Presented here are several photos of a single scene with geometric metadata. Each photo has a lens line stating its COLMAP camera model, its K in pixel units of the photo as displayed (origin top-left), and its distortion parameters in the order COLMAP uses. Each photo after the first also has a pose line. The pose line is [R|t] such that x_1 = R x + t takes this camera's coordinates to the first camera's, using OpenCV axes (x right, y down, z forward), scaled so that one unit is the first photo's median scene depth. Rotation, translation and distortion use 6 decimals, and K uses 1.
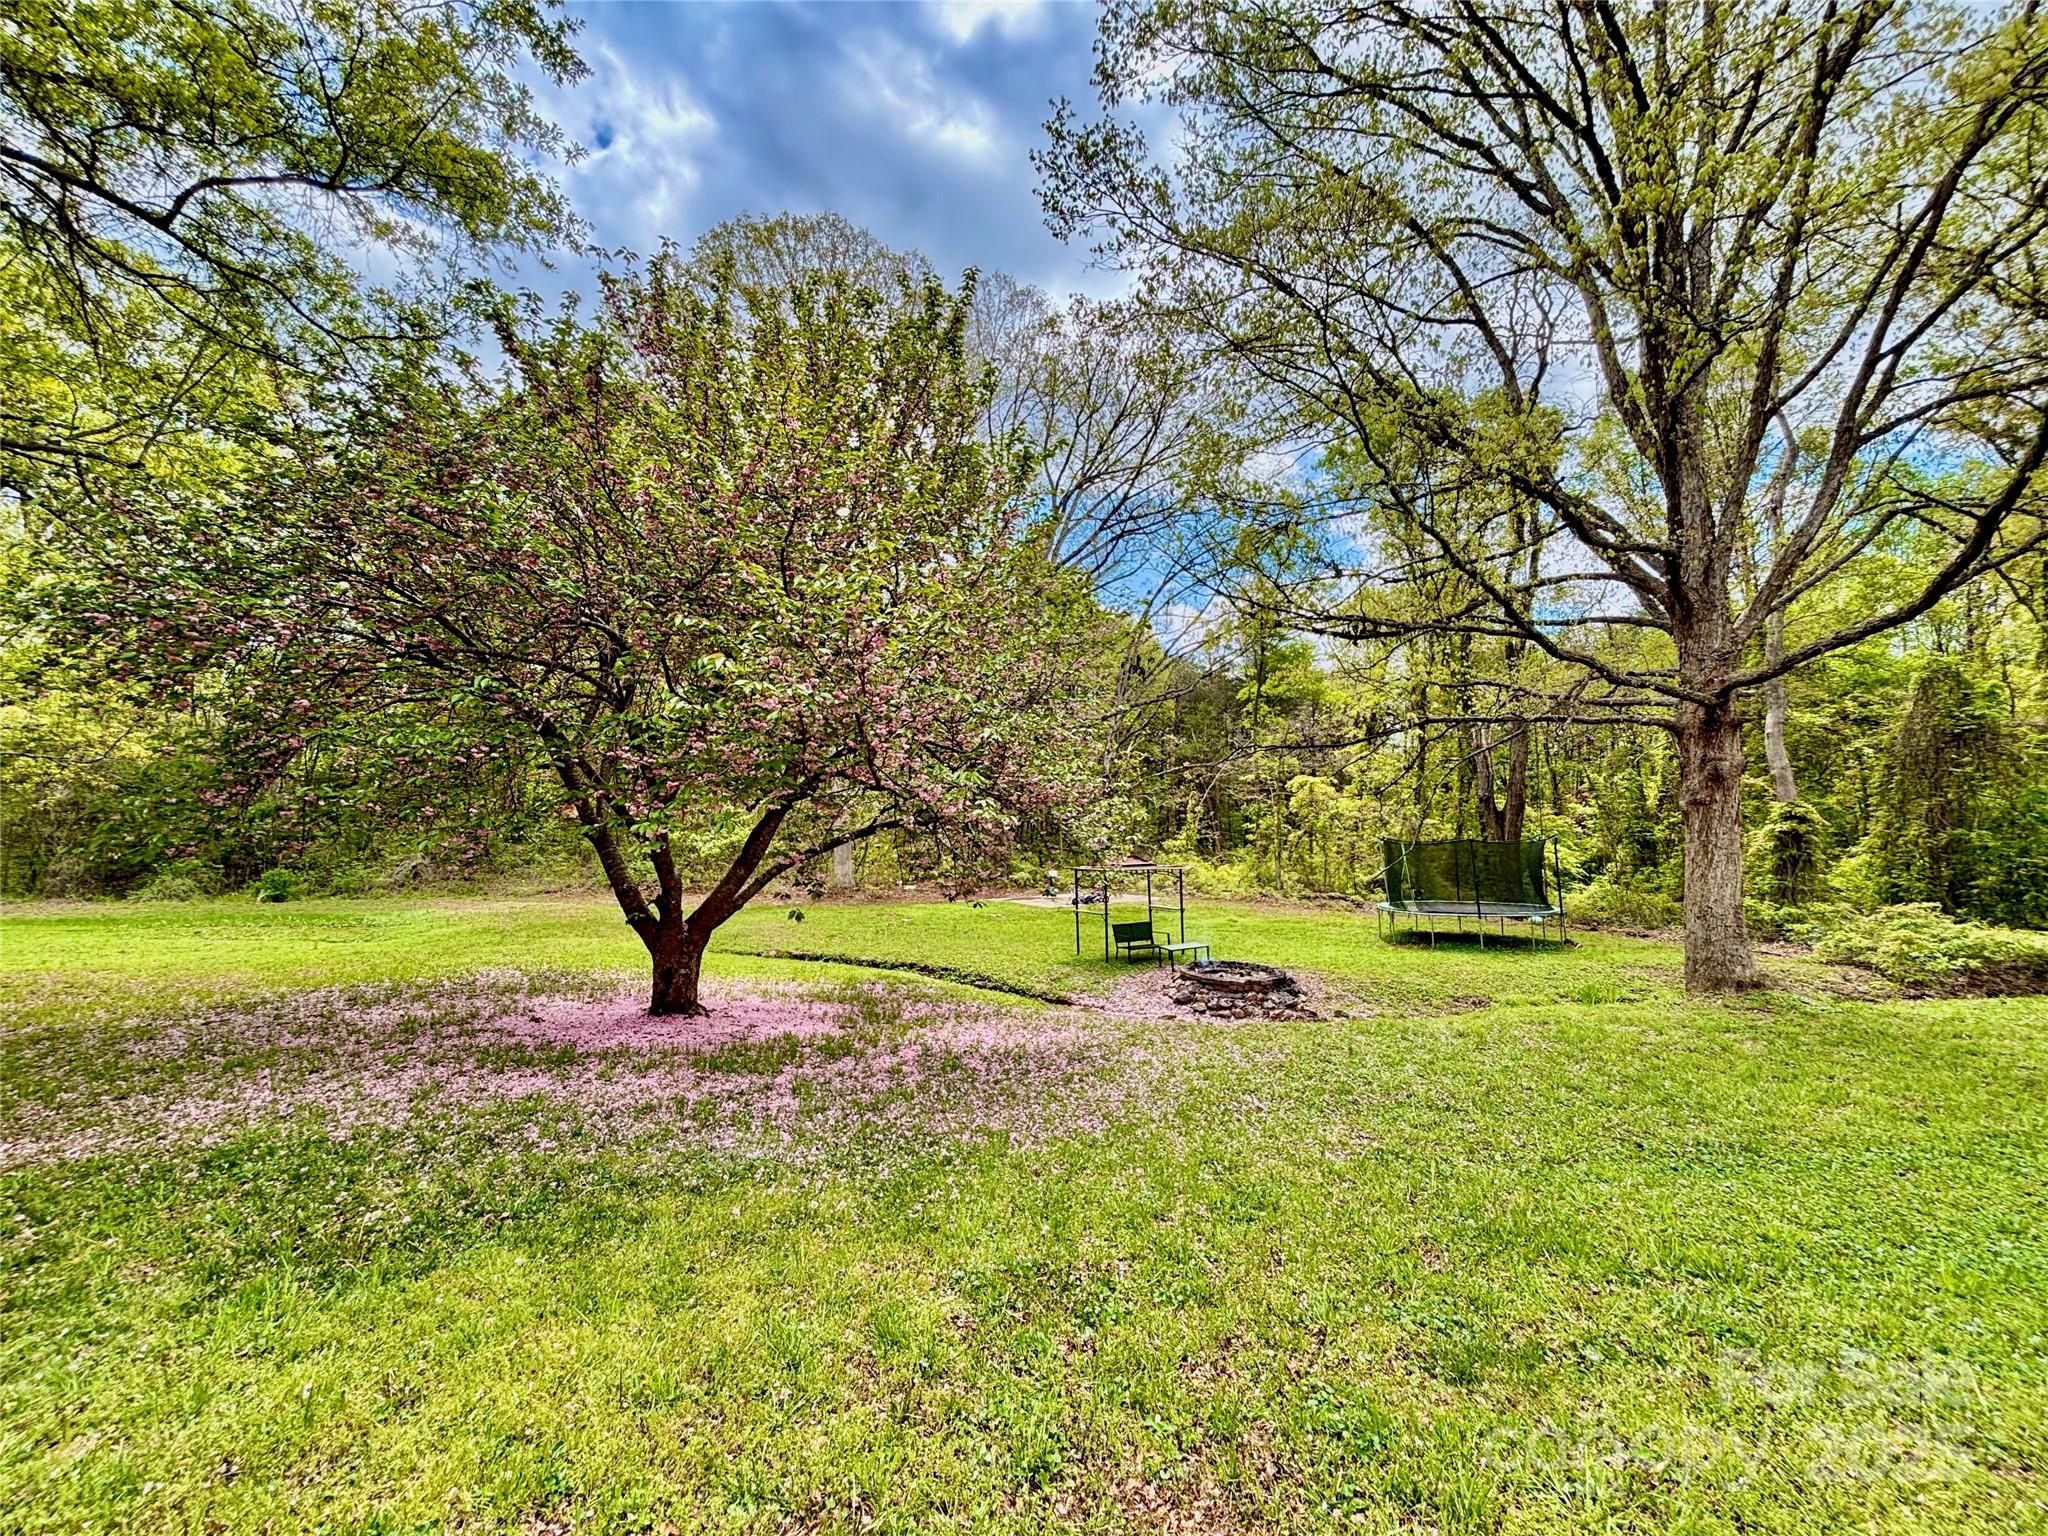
lens RADIAL K [[836.5, 0, 1022.3], [0, 836.5, 772.3], [0, 0, 1]] dist [-0.004438, -0.000728]
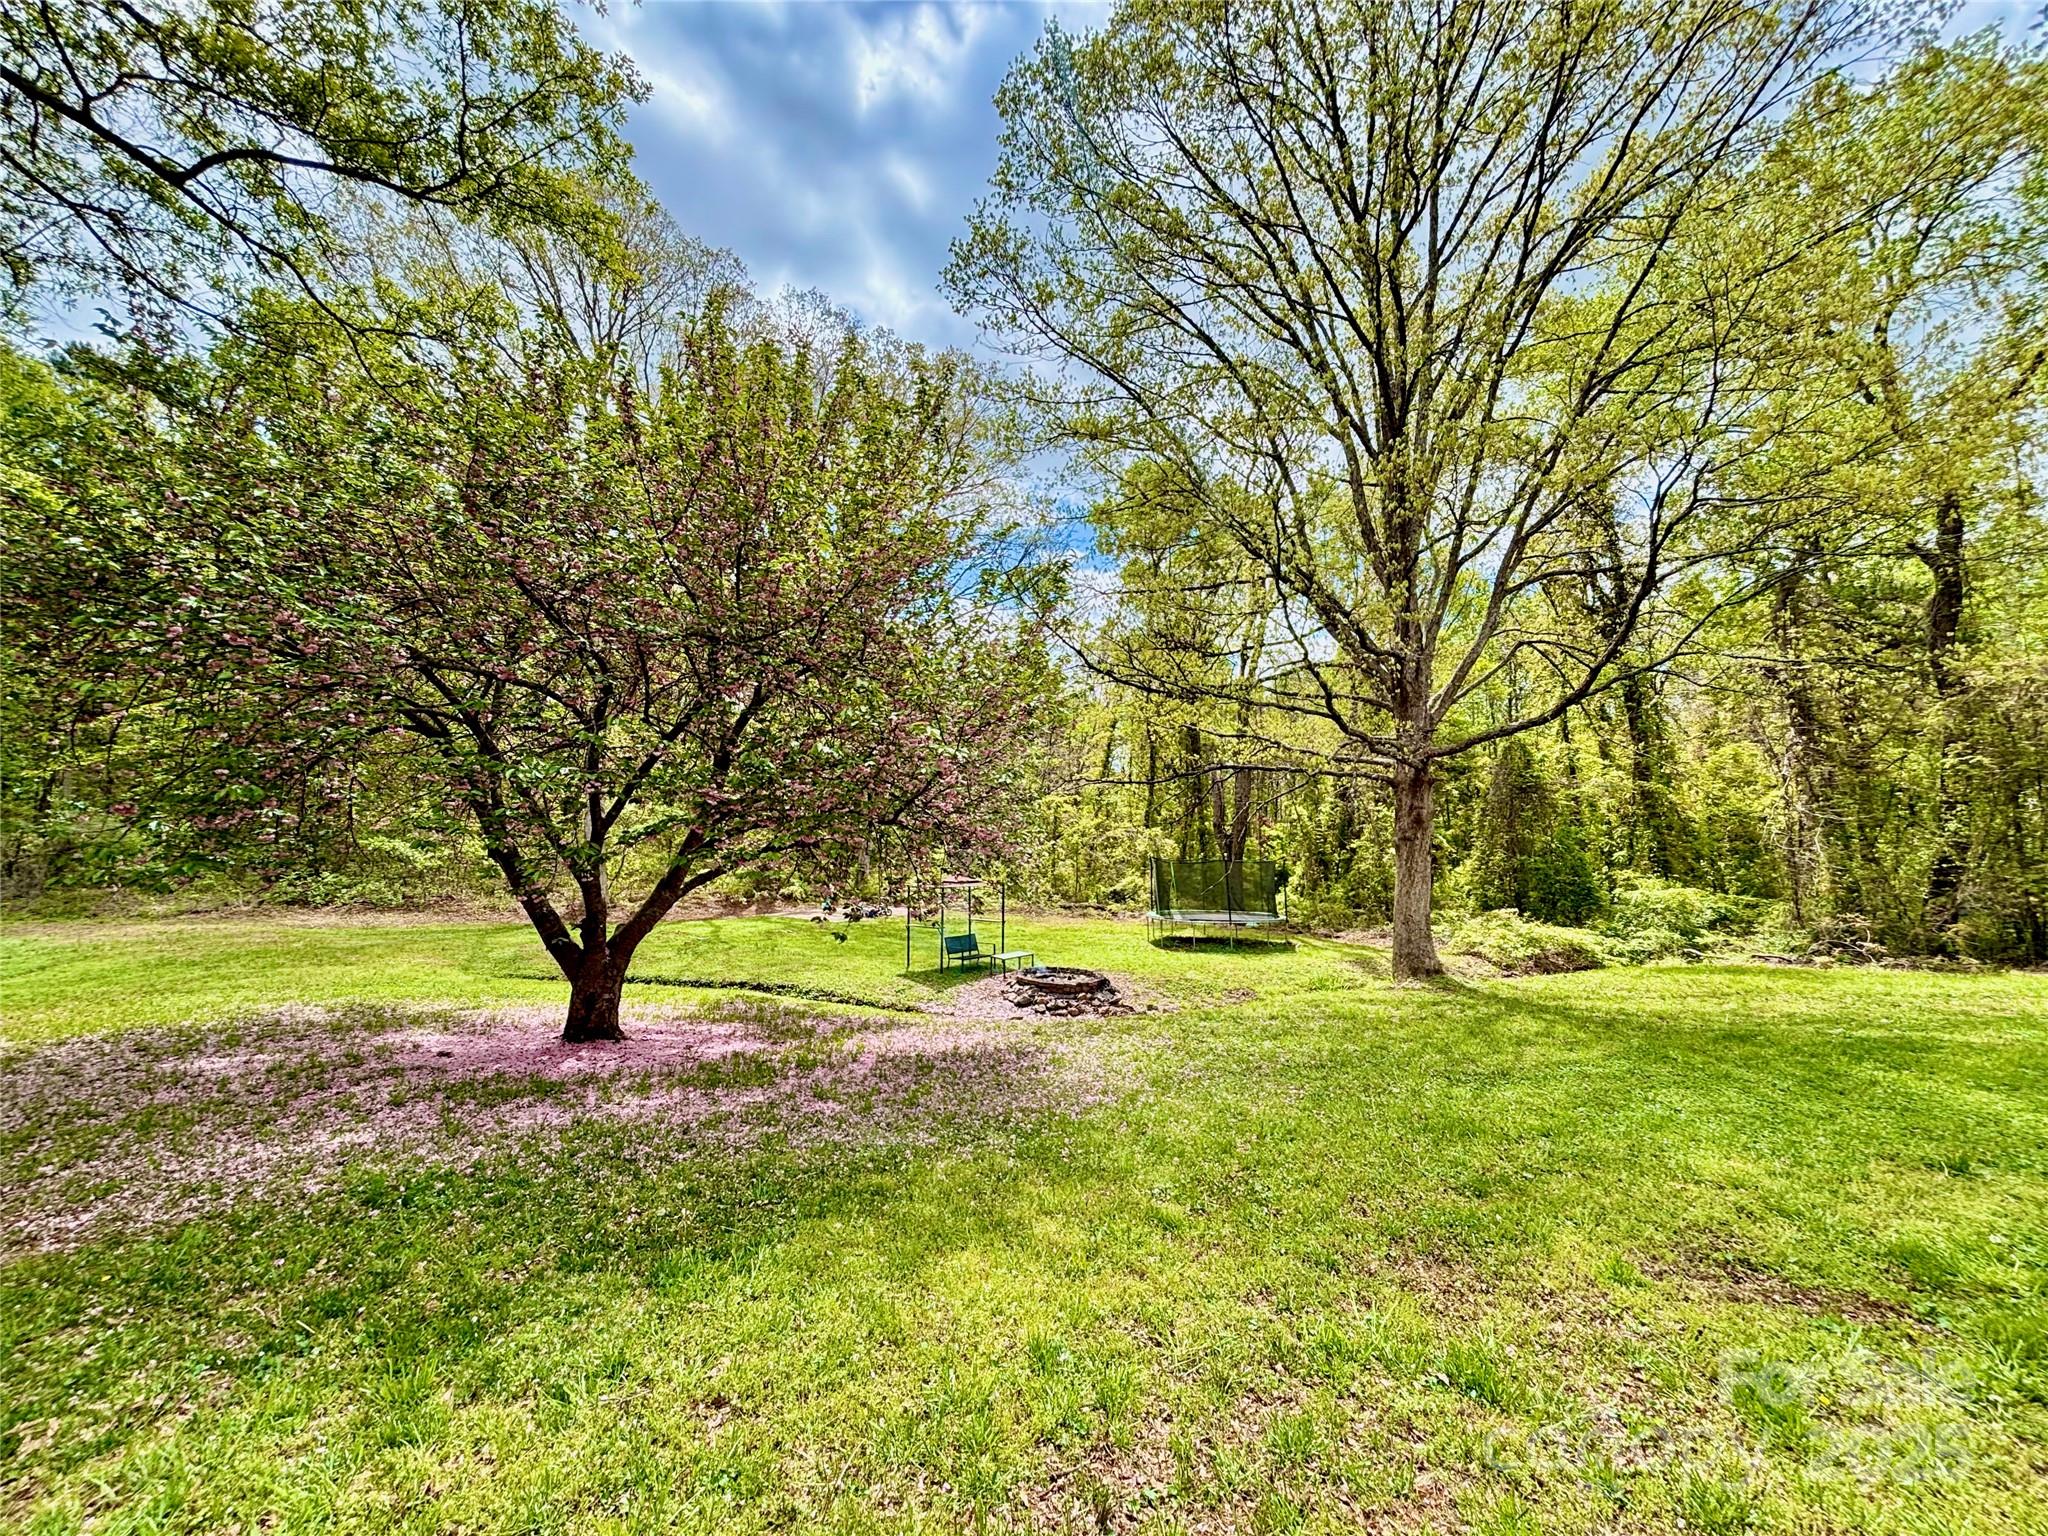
lens RADIAL K [[836.5, 0, 1025.7], [0, 836.5, 764.5], [0, 0, 1]] dist [-0.004438, -0.000728]
pose [[0.939712, 0.045766, 0.338889, -0.199738], [-0.038472, 0.998861, -0.028212, -0.017287], [-0.339795, 0.013473, 0.940403, -0.065303]]
